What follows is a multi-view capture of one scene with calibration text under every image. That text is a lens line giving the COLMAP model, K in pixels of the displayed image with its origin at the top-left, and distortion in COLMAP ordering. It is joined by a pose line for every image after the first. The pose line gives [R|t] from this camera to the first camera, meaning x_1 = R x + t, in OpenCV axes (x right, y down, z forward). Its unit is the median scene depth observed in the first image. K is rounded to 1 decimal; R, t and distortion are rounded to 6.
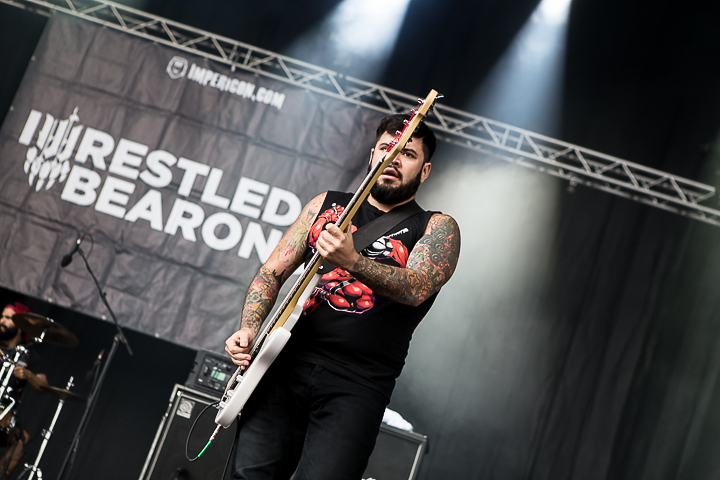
lens RADIAL K [[1390.0, 0, 364.9], [0, 1390.0, 223.9], [0, 0, 1]] dist [0.189655, 0.180461]
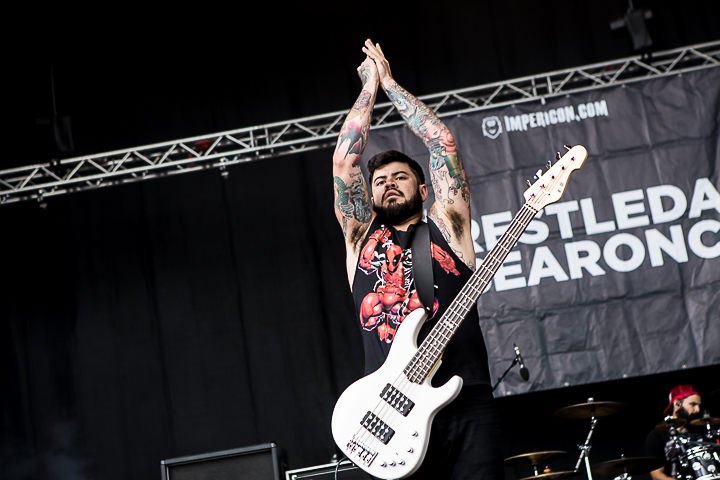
lens RADIAL K [[1390.0, 0, 364.9], [0, 1390.0, 223.9], [0, 0, 1]] dist [0.189655, 0.180461]
pose [[0.887332, -0.460798, 0.017537, -0.269253], [0.460997, 0.887349, -0.009636, -0.085564], [-0.011121, 0.016635, 0.999800, 0.022470]]
